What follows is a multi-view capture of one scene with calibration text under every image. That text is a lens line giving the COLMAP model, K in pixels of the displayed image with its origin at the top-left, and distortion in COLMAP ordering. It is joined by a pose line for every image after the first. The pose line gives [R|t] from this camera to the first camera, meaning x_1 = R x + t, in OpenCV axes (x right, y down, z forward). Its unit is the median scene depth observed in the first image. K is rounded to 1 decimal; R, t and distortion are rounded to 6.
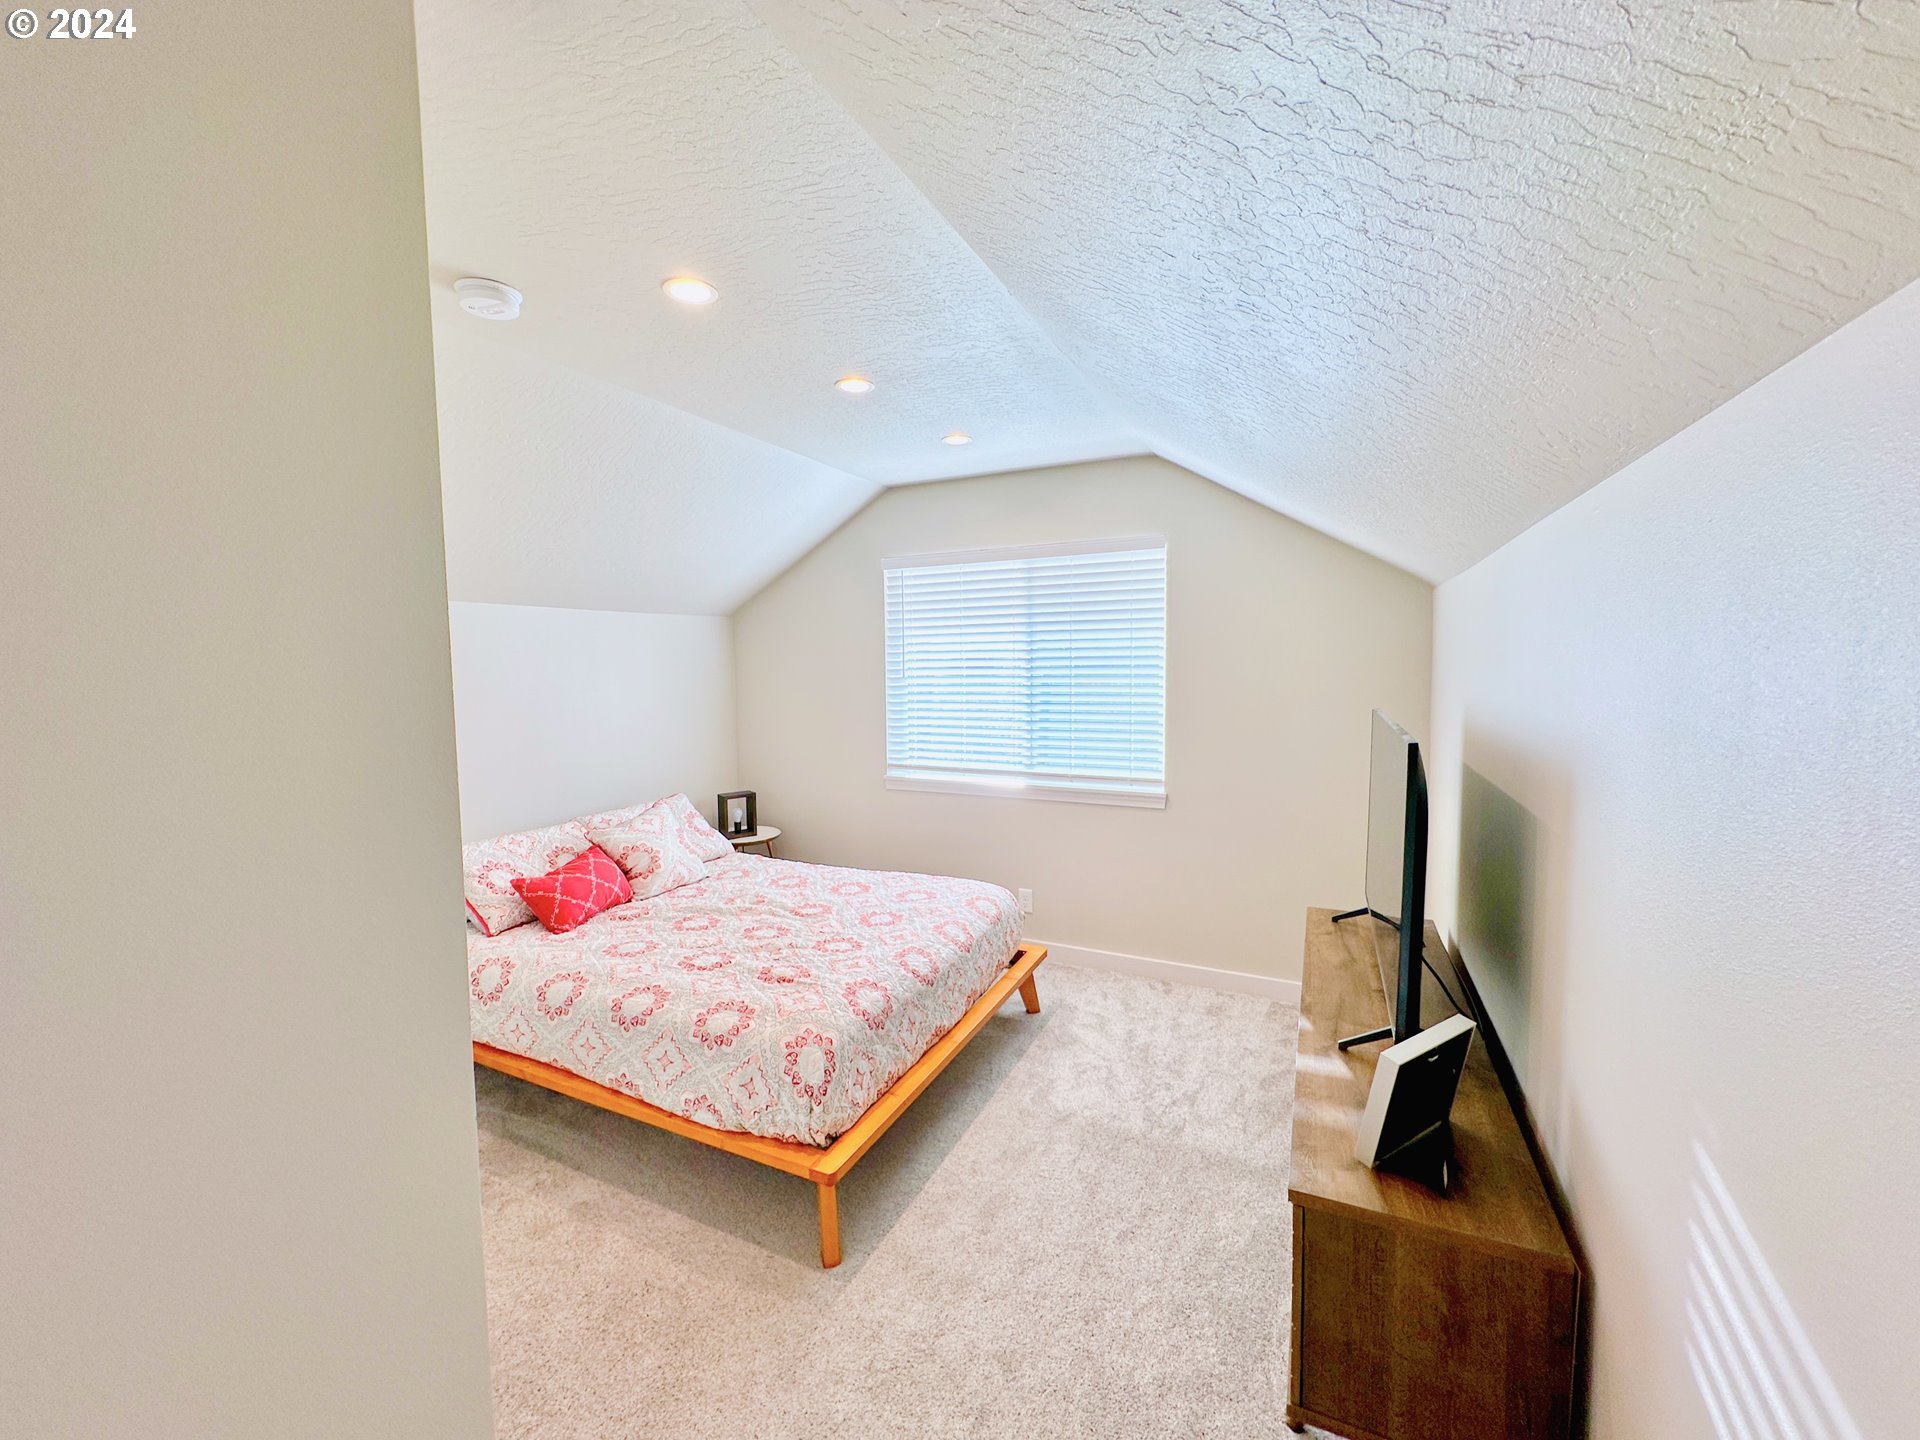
lens RADIAL K [[778.6, 0, 954.6], [0, 778.6, 709.1], [0, 0, 1]] dist [-0.001817, -0.000108]
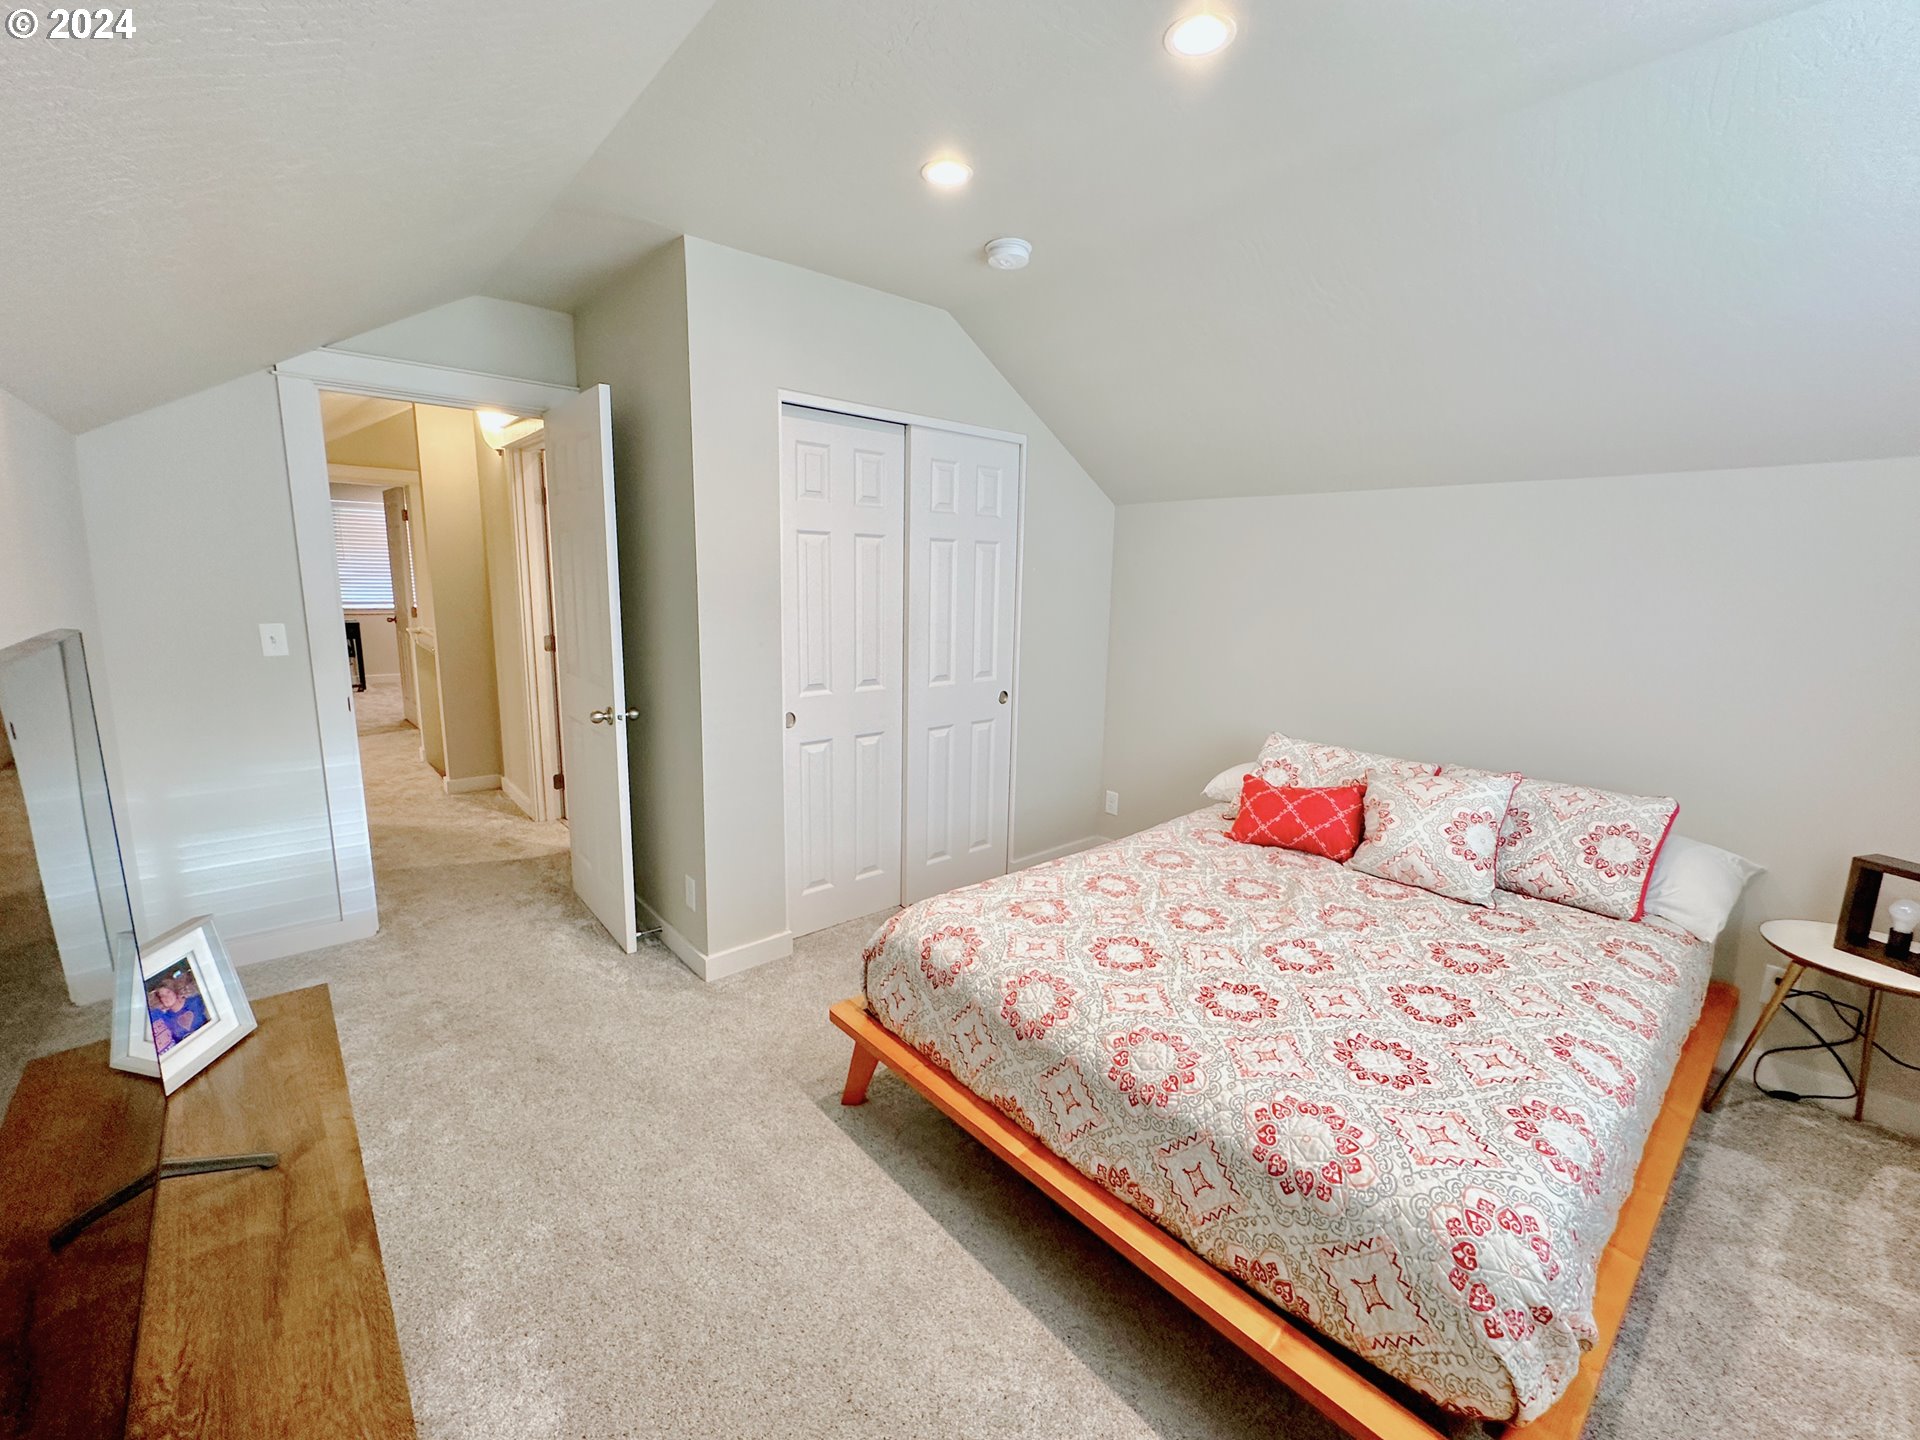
lens RADIAL K [[778.6, 0, 954.6], [0, 778.6, 709.1], [0, 0, 1]] dist [-0.001817, -0.000108]
pose [[-0.393415, 0.157619, -0.905749, 0.463237], [-0.076019, 0.976243, 0.202906, -0.038579], [0.916213, 0.148681, -0.372087, 0.980851]]
